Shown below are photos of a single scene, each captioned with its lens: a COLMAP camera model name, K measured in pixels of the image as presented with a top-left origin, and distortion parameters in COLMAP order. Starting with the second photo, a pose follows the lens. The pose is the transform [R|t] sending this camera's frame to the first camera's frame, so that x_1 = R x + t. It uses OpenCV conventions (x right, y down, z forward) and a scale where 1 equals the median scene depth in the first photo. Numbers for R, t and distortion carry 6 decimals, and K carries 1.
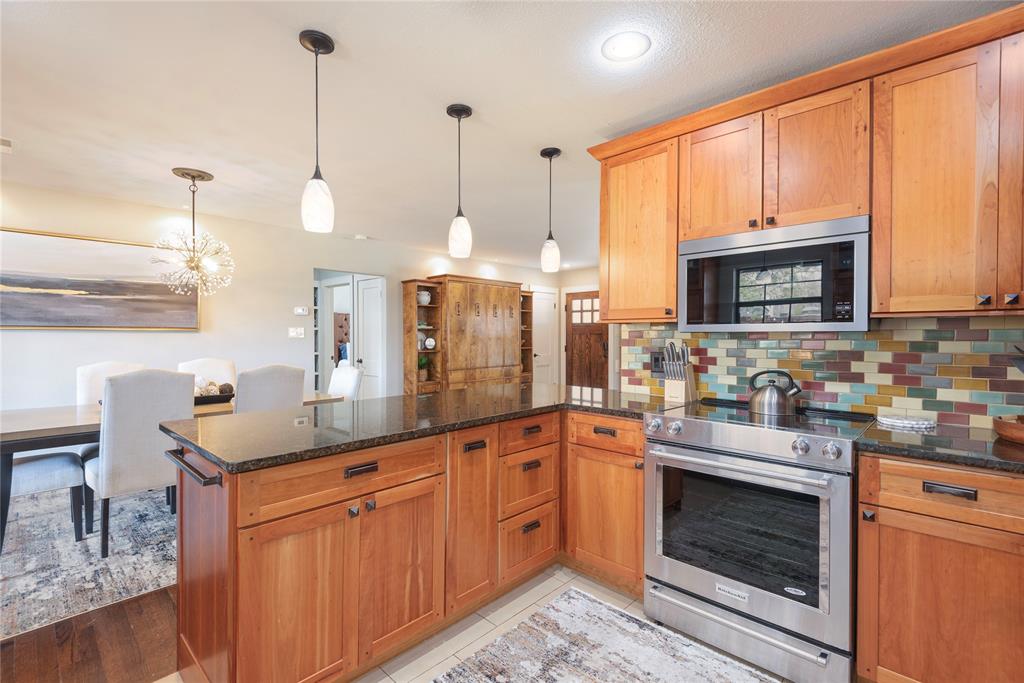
lens RADIAL K [[460.6, 0, 510.3], [0, 460.6, 340.3], [0, 0, 1]] dist [0.034429, -0.021607]
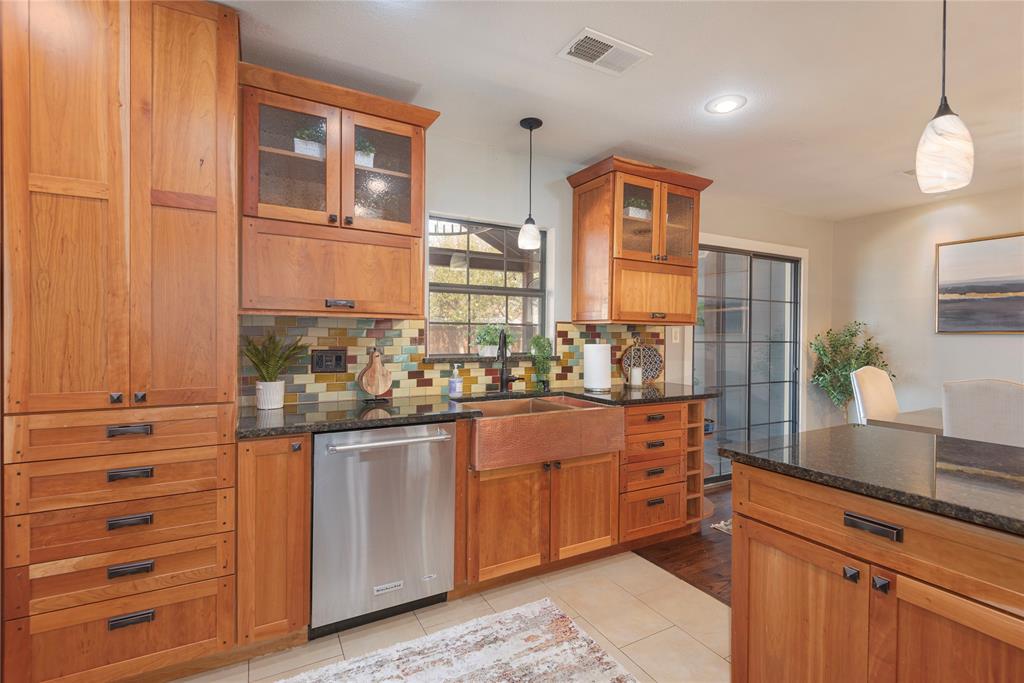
lens RADIAL K [[460.6, 0, 510.3], [0, 460.6, 340.3], [0, 0, 1]] dist [0.034429, -0.021607]
pose [[-0.301017, 0.002750, -0.953615, 0.291877], [-0.017980, 0.999802, 0.008559, -0.000445], [0.953449, 0.019723, -0.300908, 0.379335]]
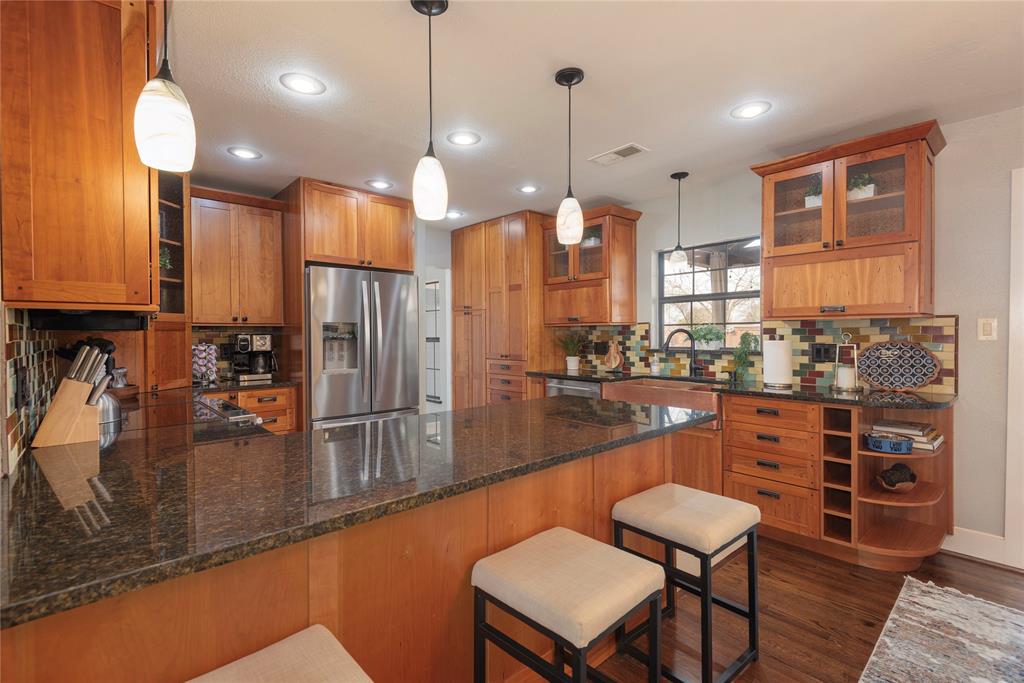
lens RADIAL K [[460.6, 0, 510.3], [0, 460.6, 340.3], [0, 0, 1]] dist [0.034429, -0.021607]
pose [[-0.996606, 0.001058, 0.082307, -0.231521], [0.002988, 0.999723, 0.023330, -0.013993], [-0.082260, 0.023497, -0.996334, 1.377964]]
